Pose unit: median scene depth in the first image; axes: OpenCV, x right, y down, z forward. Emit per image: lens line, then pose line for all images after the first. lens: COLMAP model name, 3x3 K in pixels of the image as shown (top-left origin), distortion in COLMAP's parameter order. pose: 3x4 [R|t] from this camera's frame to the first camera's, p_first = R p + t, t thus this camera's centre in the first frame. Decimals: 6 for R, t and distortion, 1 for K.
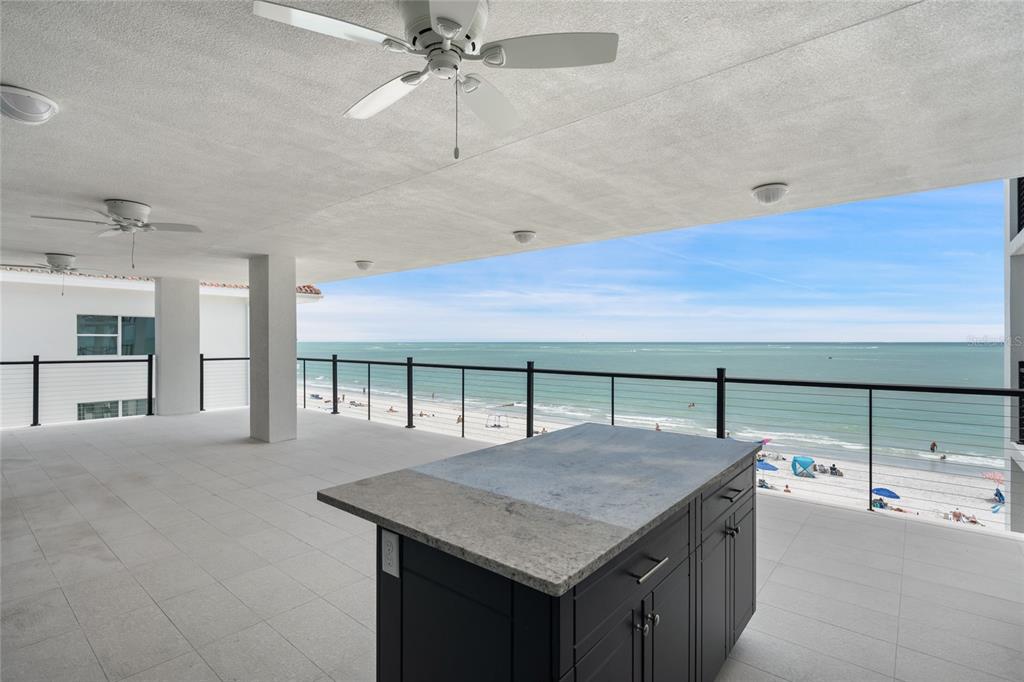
lens RADIAL K [[487.4, 0, 512.0], [0, 487.4, 341.0], [0, 0, 1]] dist [-0.022739, -0.000198]
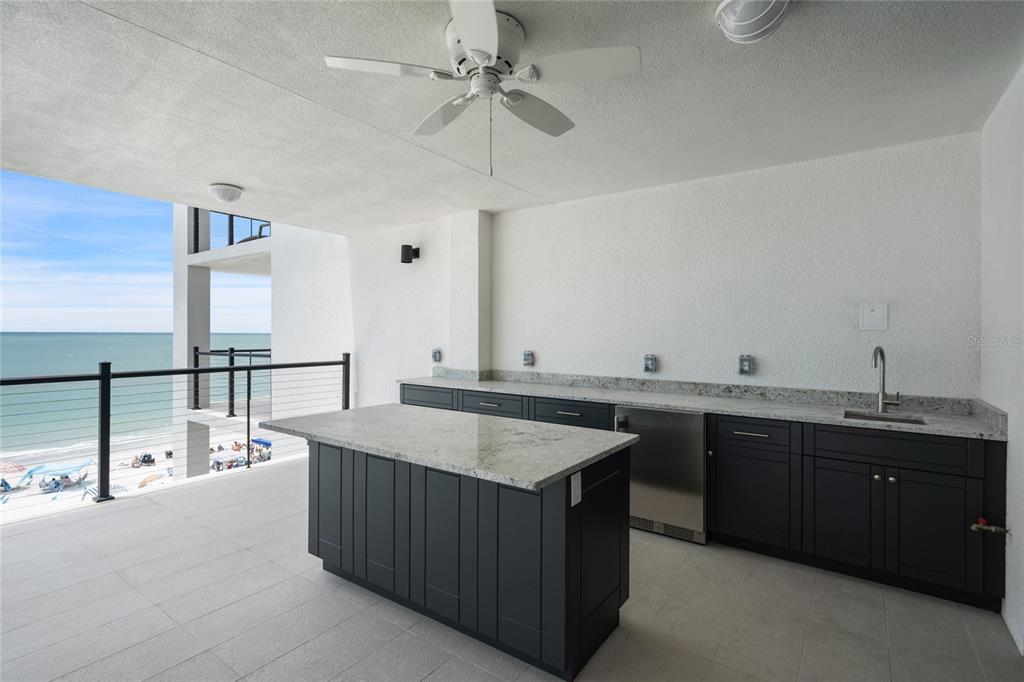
lens RADIAL K [[473.3, 0, 509.8], [0, 473.3, 330.0], [0, 0, 1]] dist [-0.023828, -0.000345]
pose [[-0.087708, 0.003291, 0.996141, -0.567519], [-0.003229, 0.999988, -0.003588, -0.000090], [-0.996141, -0.003531, -0.087696, 0.481758]]
